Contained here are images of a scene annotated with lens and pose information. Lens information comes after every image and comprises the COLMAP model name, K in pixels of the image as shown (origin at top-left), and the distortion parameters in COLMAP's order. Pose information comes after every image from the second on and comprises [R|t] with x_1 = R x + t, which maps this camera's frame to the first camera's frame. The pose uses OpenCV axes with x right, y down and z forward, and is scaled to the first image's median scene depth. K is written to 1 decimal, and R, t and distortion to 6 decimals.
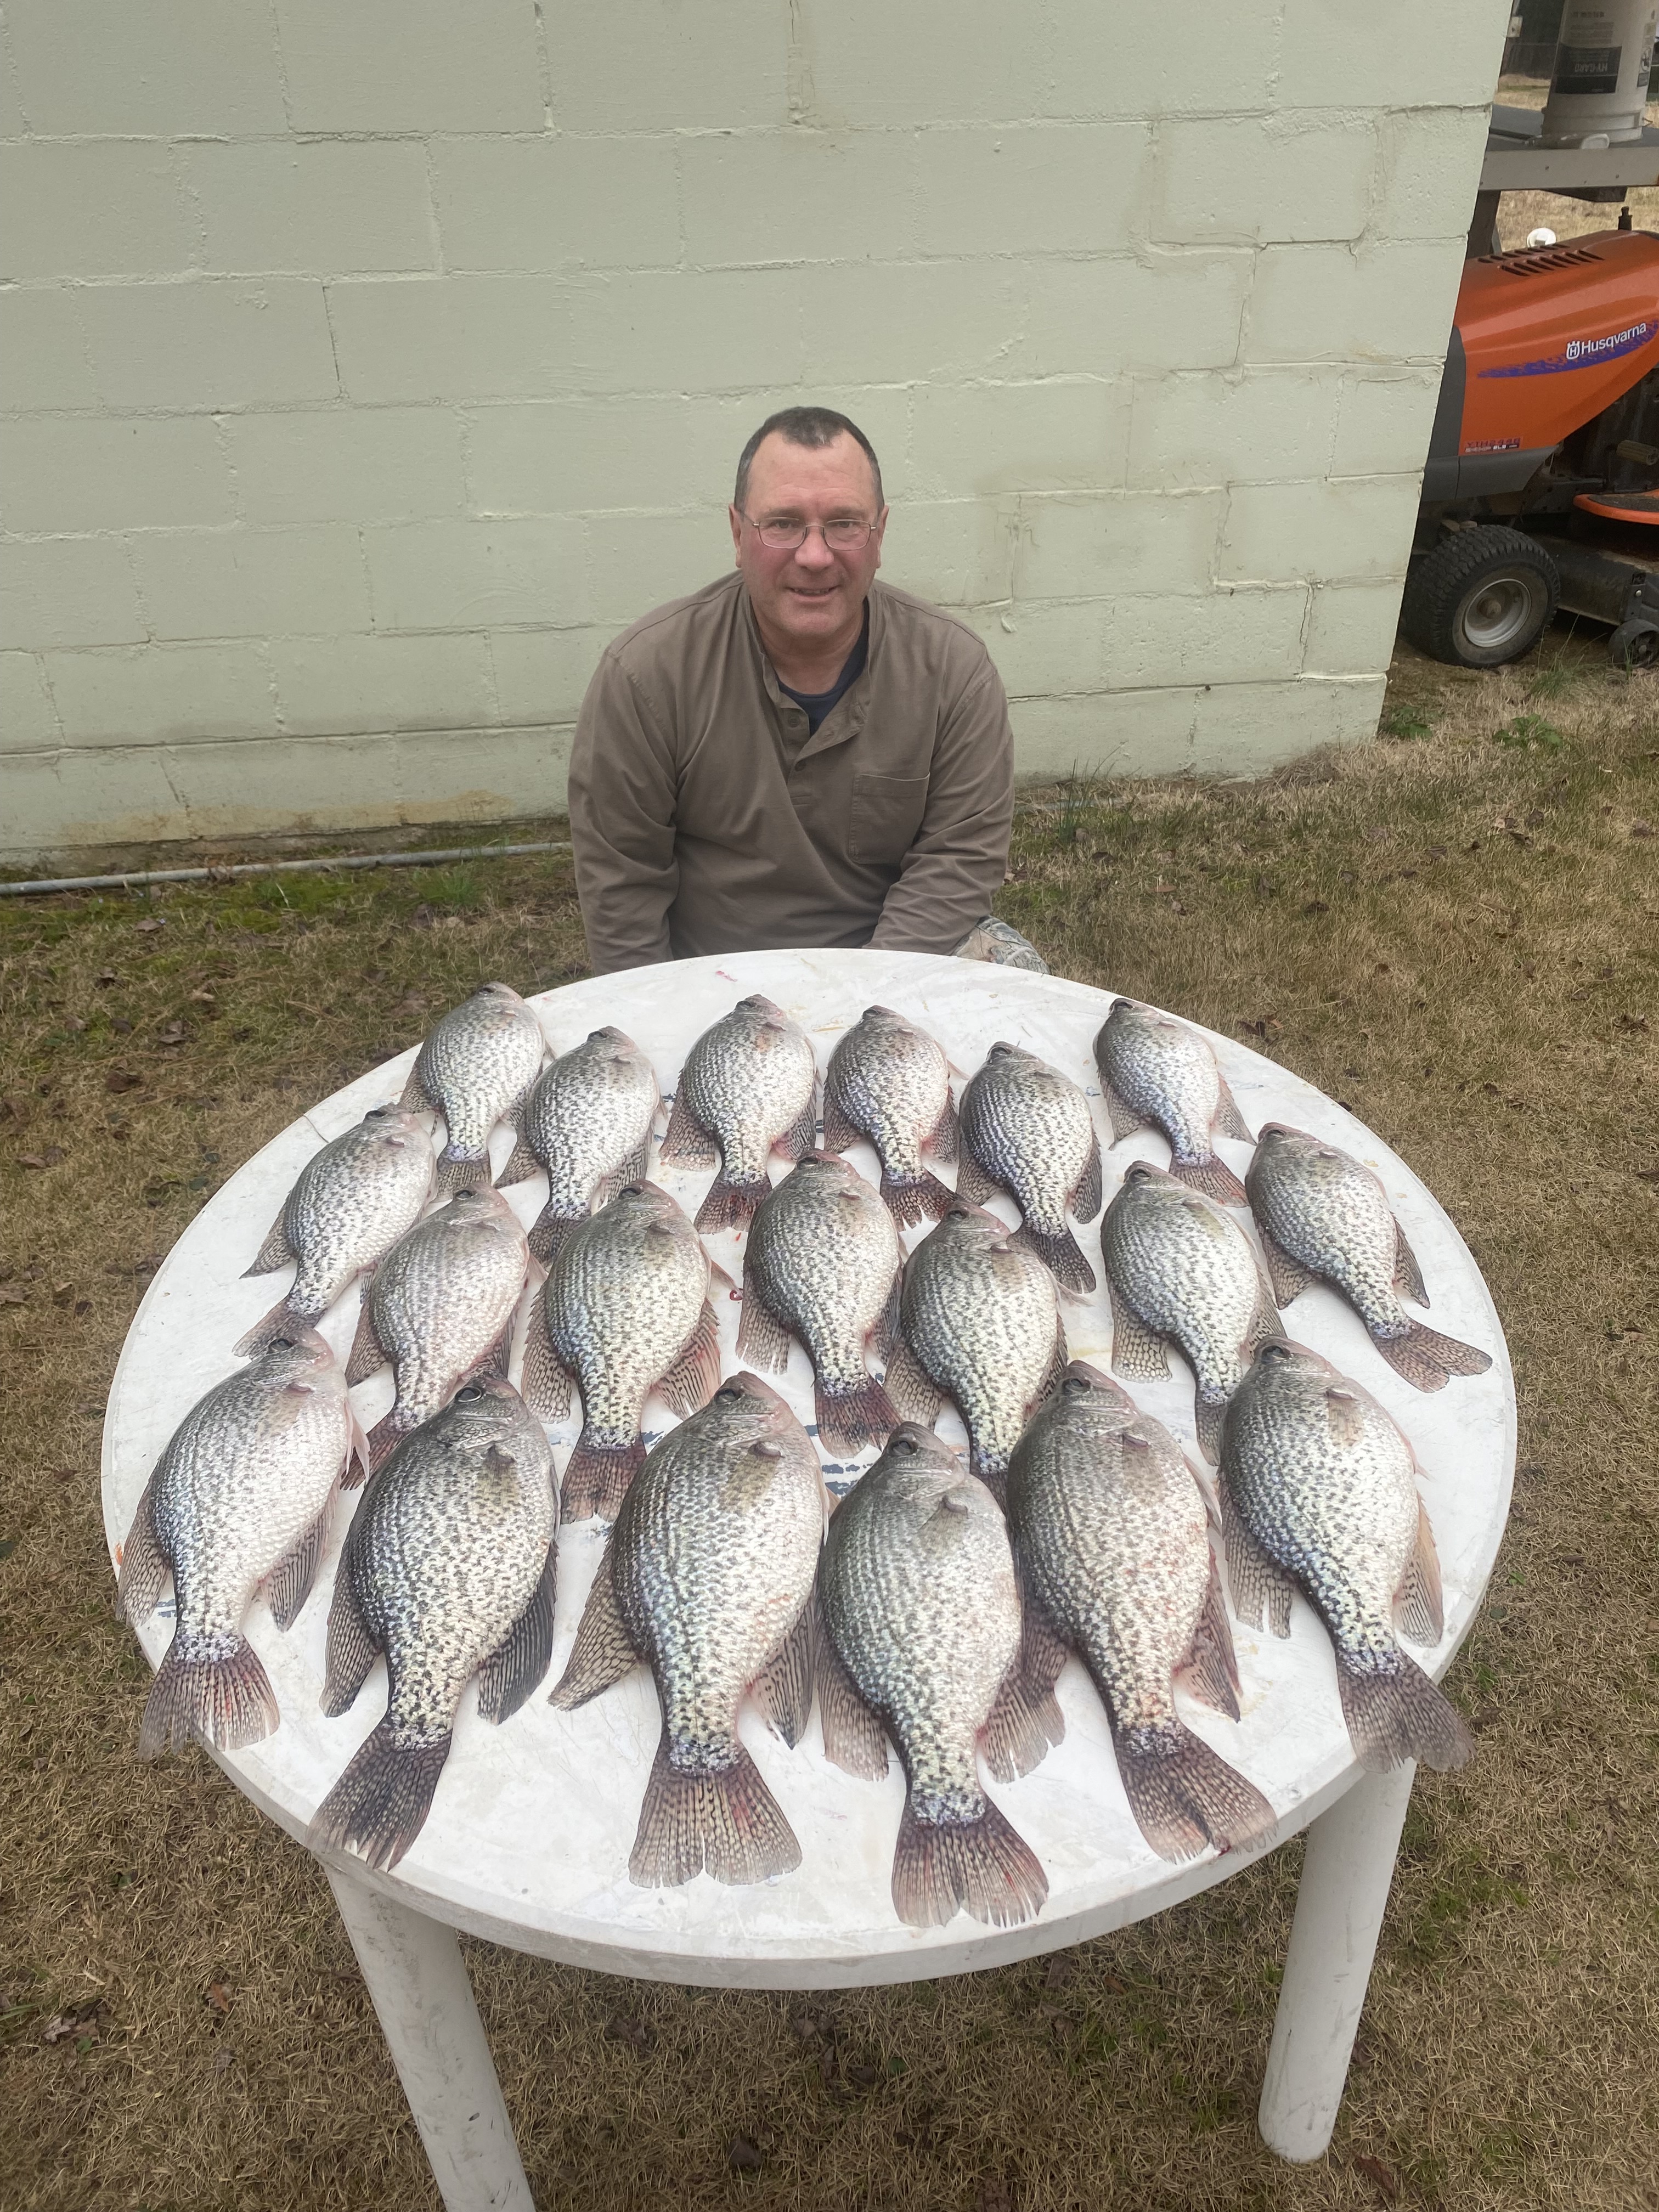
lens RADIAL K [[1733.7, 0, 844.5], [0, 1733.7, 1092.6], [0, 0, 1]] dist [-0.013276, 0.045127]
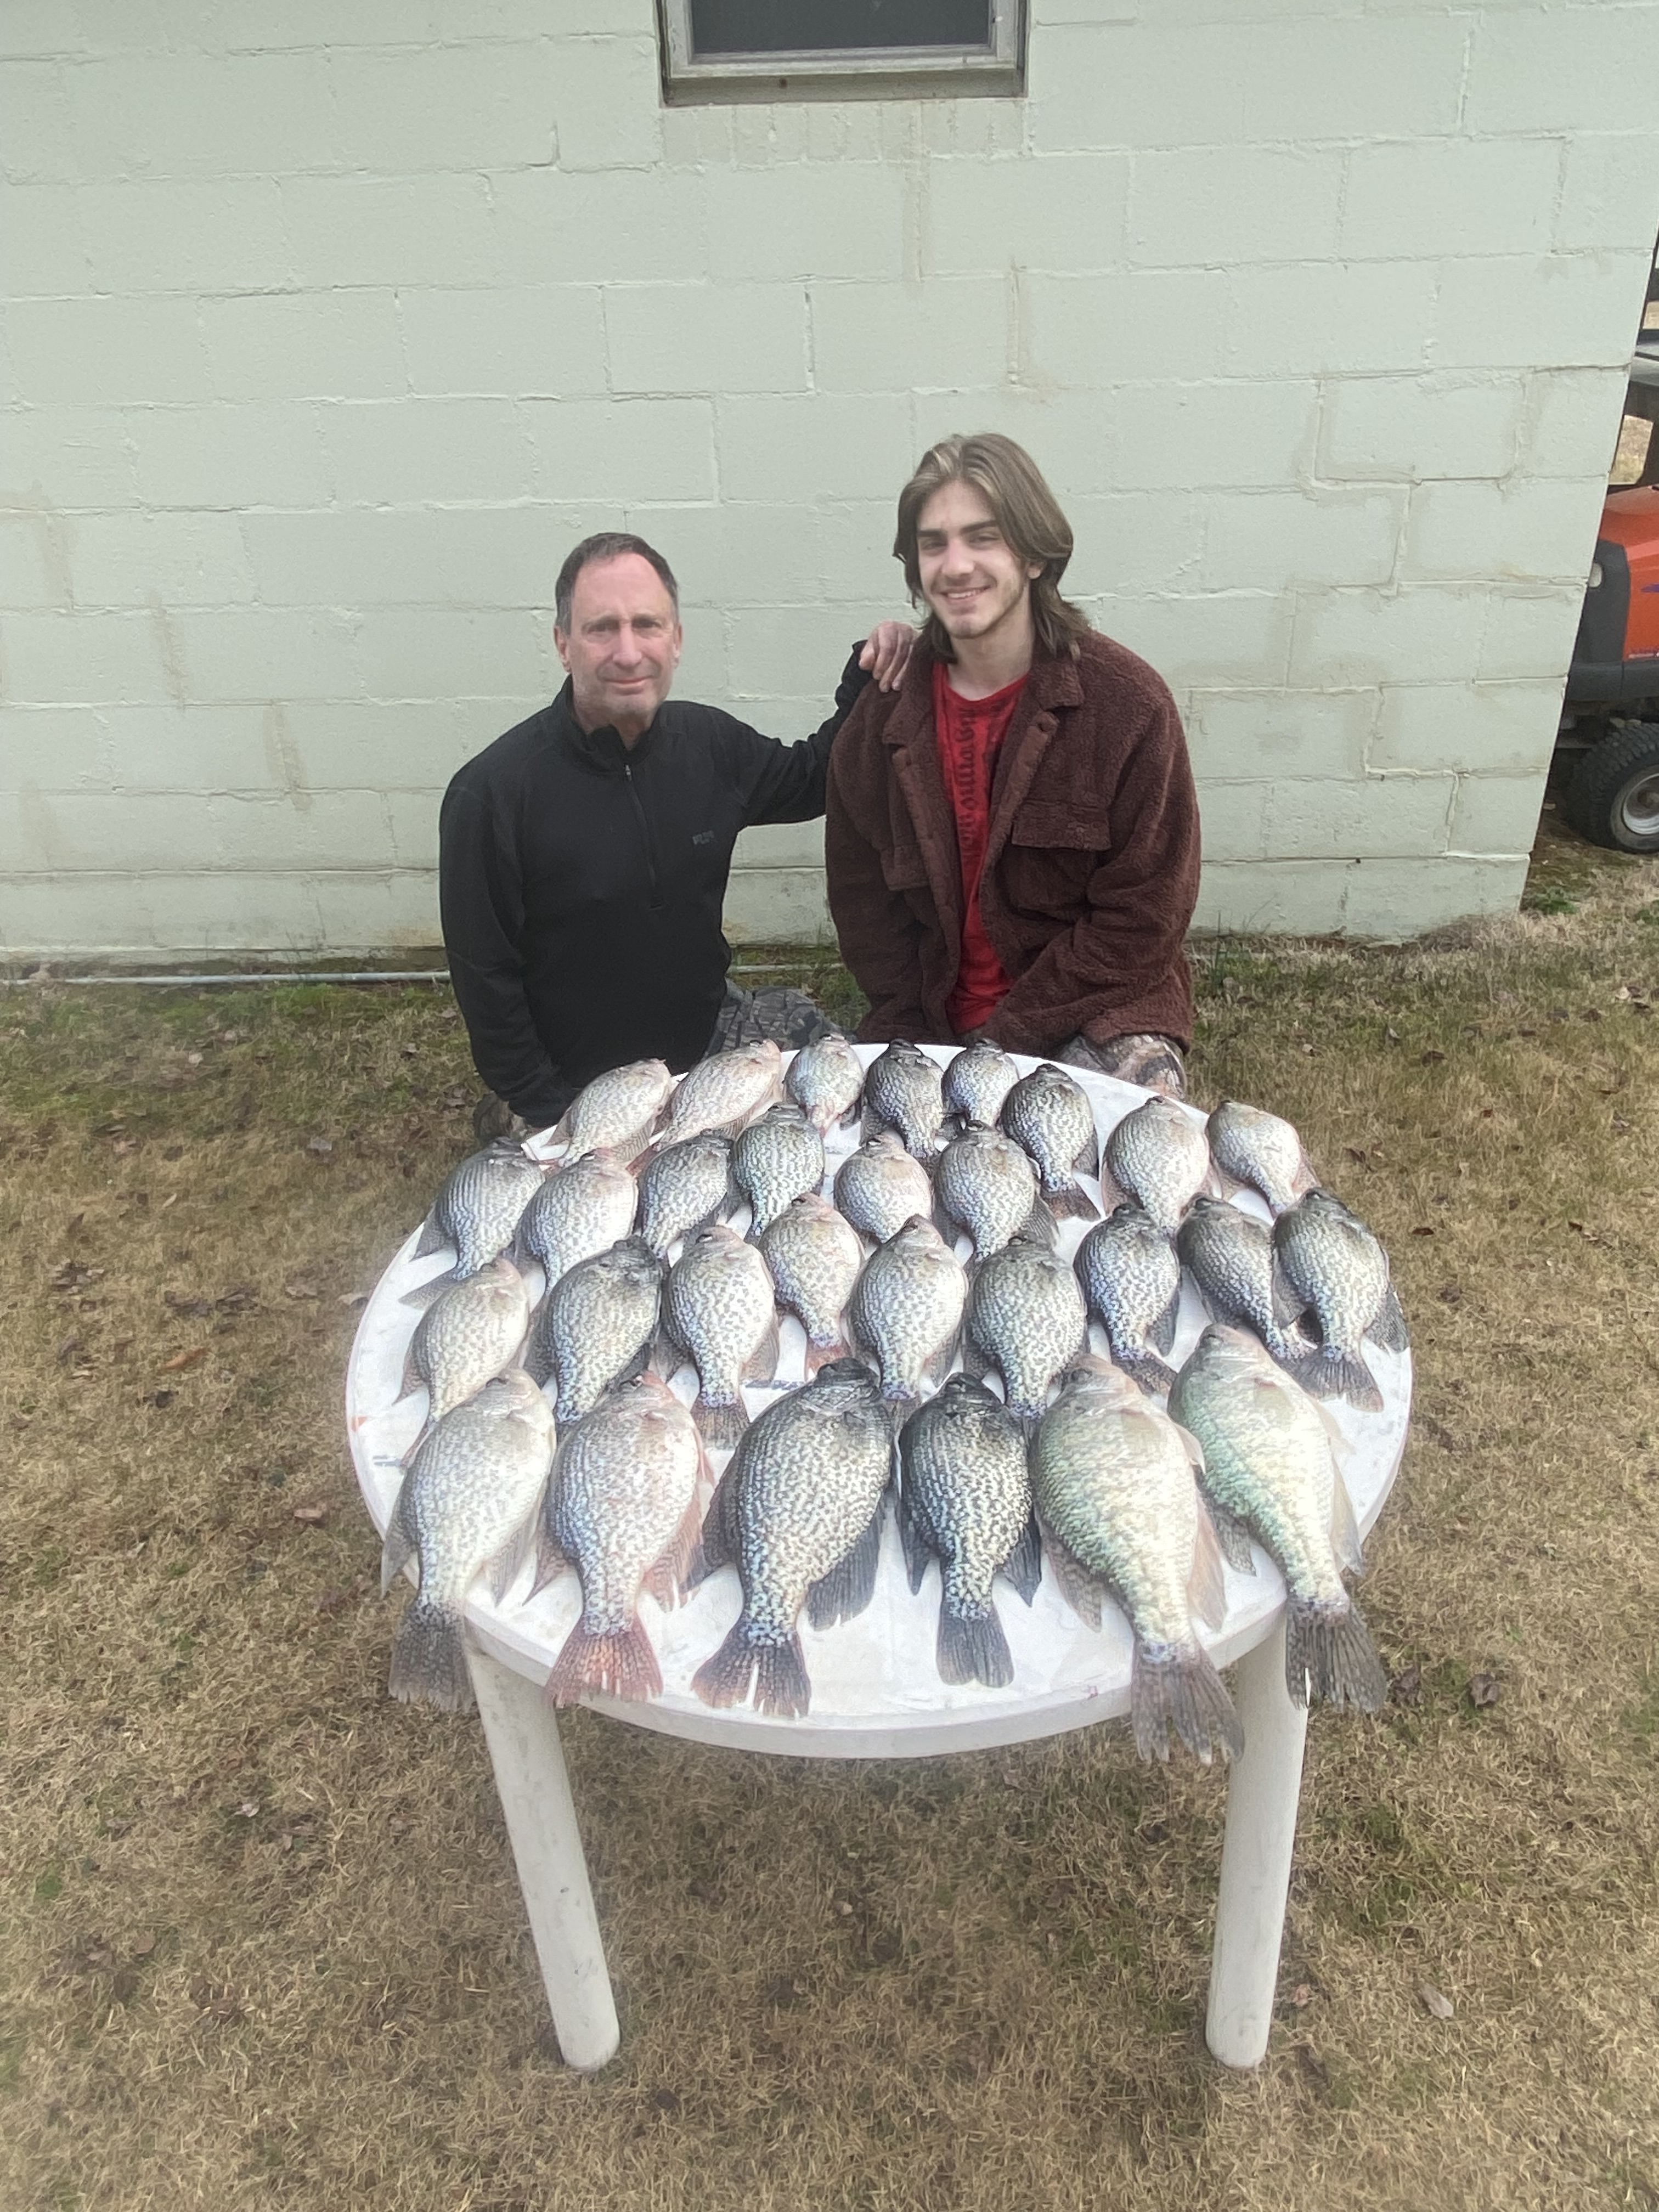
lens RADIAL K [[1620.8, 0, 847.8], [0, 1620.8, 1112.0], [0, 0, 1]] dist [0.104397, -0.133716]
pose [[0.986291, 0.067527, -0.150567, 0.062282], [-0.077633, 0.995035, -0.062277, 0.025221], [0.145614, 0.073112, 0.986636, -0.105604]]
